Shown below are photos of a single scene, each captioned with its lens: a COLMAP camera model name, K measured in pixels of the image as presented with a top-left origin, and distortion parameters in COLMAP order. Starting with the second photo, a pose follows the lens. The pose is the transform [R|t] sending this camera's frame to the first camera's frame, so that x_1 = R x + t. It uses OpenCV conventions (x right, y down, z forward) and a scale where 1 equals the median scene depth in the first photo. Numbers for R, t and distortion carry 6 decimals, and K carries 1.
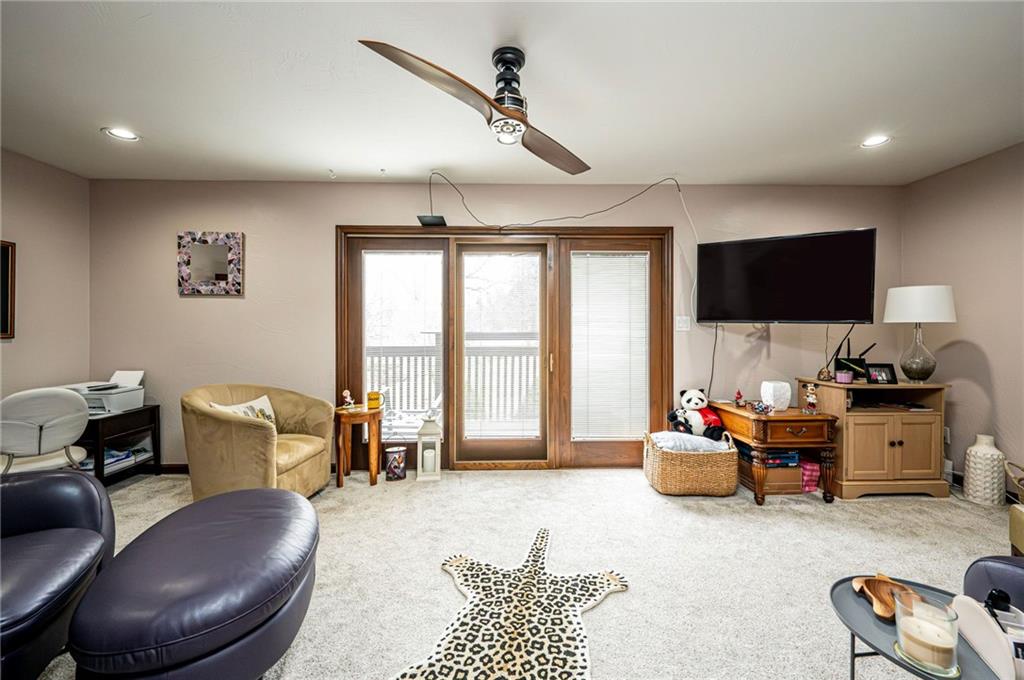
lens RADIAL K [[406.8, 0, 512.9], [0, 406.8, 333.9], [0, 0, 1]] dist [-0.008784, 0.000383]
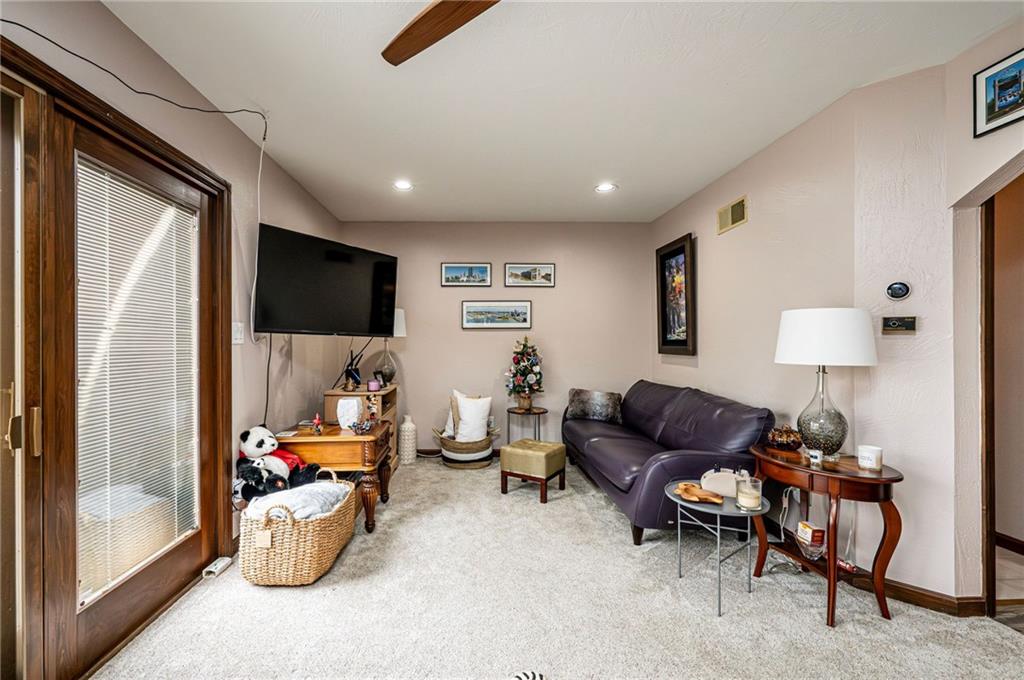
lens RADIAL K [[406.8, 0, 519.1], [0, 406.8, 341.9], [0, 0, 1]] dist [-0.008784, 0.000383]
pose [[0.003648, 0.000786, 0.999993, -0.270915], [0.013581, 0.999907, -0.000835, -0.004511], [-0.999901, 0.013584, 0.003637, 0.568835]]
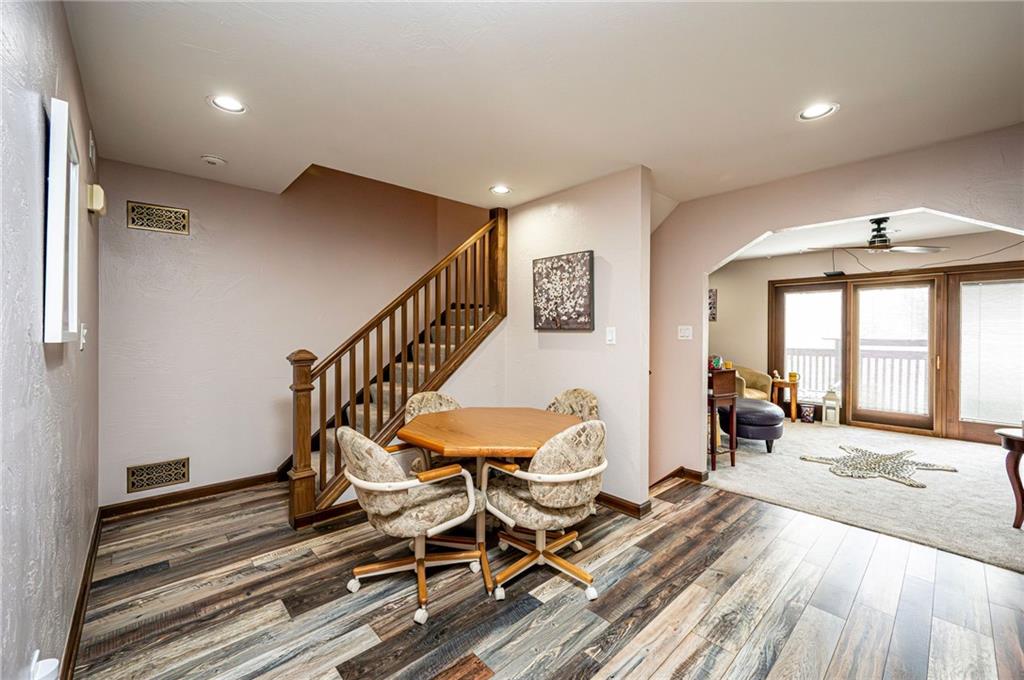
lens RADIAL K [[406.8, 0, 502.0], [0, 406.8, 331.6], [0, 0, 1]] dist [-0.008784, 0.000383]
pose [[0.643949, 0.003669, -0.765059, 0.191217], [-0.010547, 0.999936, -0.004082, -0.017853], [0.764995, 0.010697, 0.643947, -1.091876]]
